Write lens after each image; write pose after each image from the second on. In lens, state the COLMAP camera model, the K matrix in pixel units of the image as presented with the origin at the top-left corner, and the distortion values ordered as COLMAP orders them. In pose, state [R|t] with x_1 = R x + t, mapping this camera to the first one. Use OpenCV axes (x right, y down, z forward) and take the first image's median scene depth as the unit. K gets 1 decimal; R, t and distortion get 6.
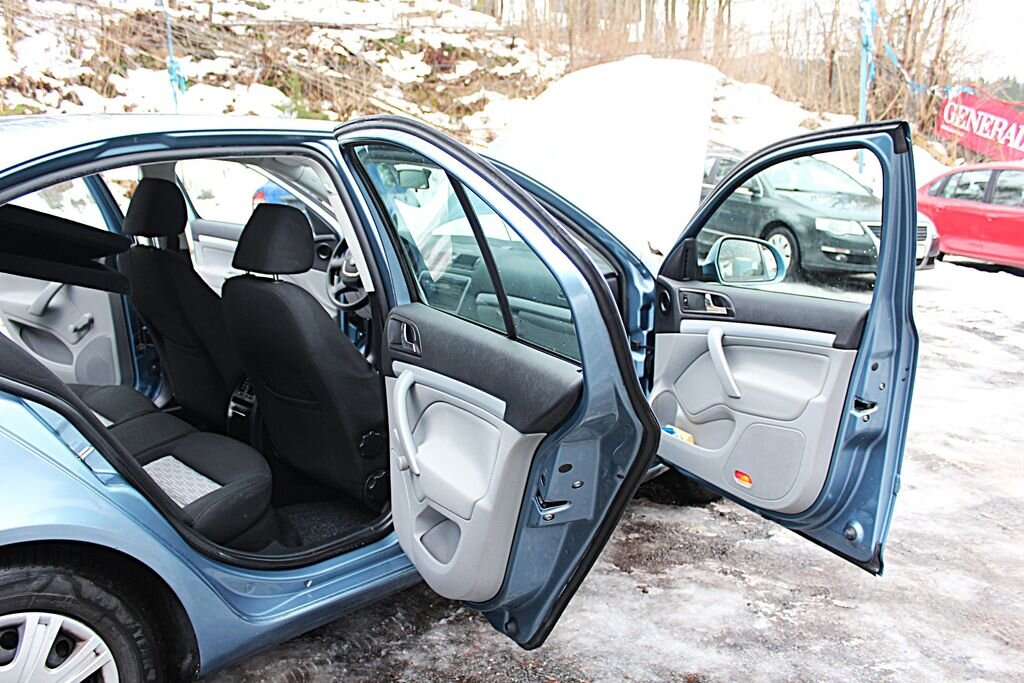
lens RADIAL K [[843.3, 0, 508.6], [0, 843.3, 343.3], [0, 0, 1]] dist [-0.160698, 0.139459]
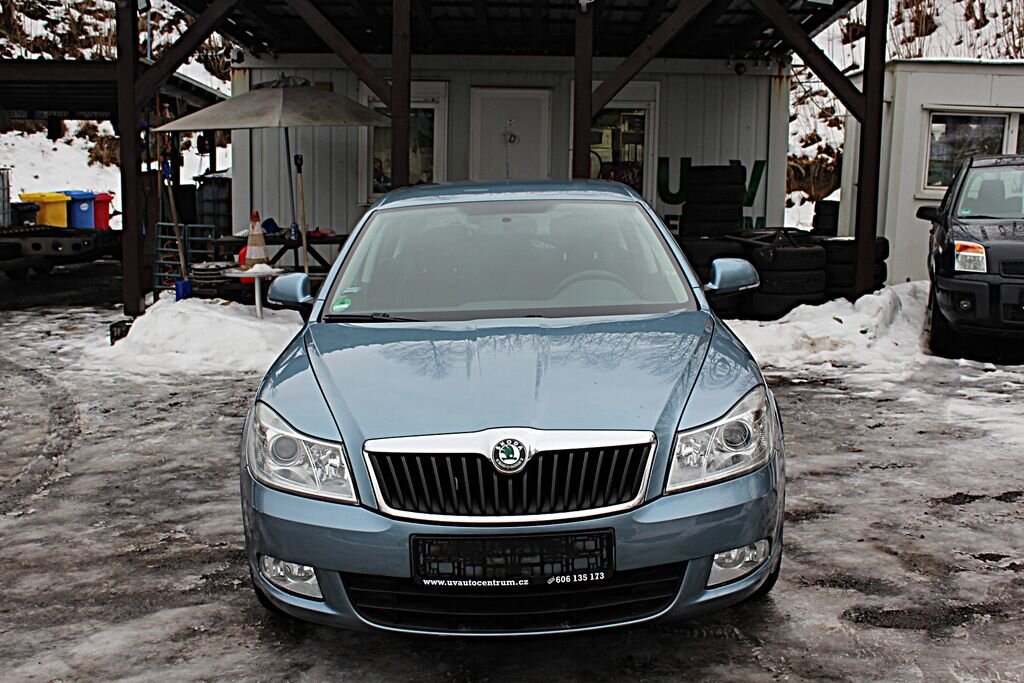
lens RADIAL K [[1082.4, 0, 515.6], [0, 1082.4, 345.0], [0, 0, 1]] dist [-0.068552, 0.000000]
pose [[-0.722023, 0.118292, -0.681681, 0.179707], [-0.130276, 0.944406, 0.301869, -0.098010], [0.679493, 0.306763, -0.666473, 0.406373]]
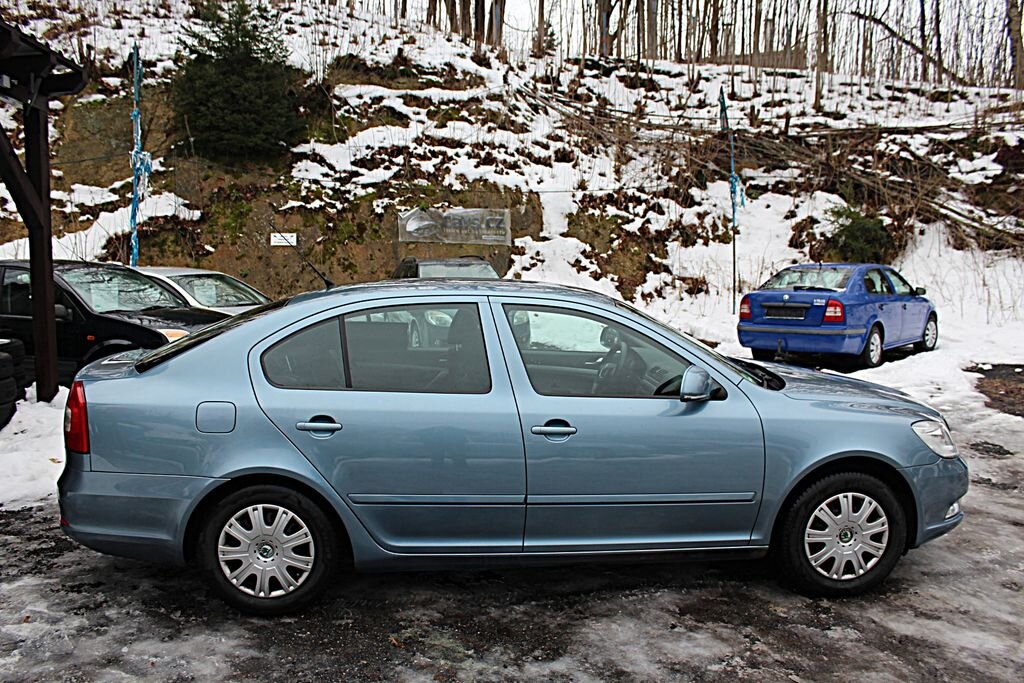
lens RADIAL K [[843.3, 0, 513.6], [0, 843.3, 347.9], [0, 0, 1]] dist [-0.160698, 0.139459]
pose [[0.749790, 0.065412, -0.658434, 0.140285], [-0.132172, 0.989853, -0.052173, -0.008006], [0.648340, 0.126146, 0.750828, -0.039784]]
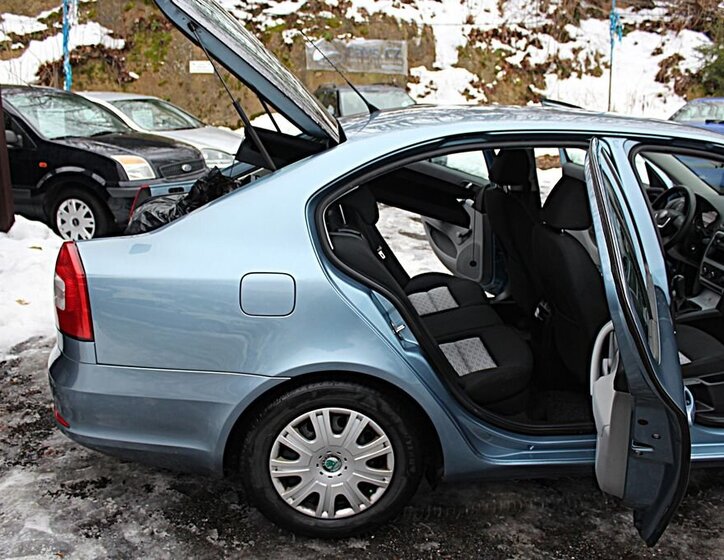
lens RADIAL K [[685.4, 0, 366.4], [0, 685.4, 286.2], [0, 0, 1]] dist [-0.092901, 0.000000]
pose [[0.745452, 0.189699, -0.638996, 0.032351], [-0.143699, 0.981842, 0.123841, -0.011916], [0.650886, -0.000494, 0.759176, -0.011399]]
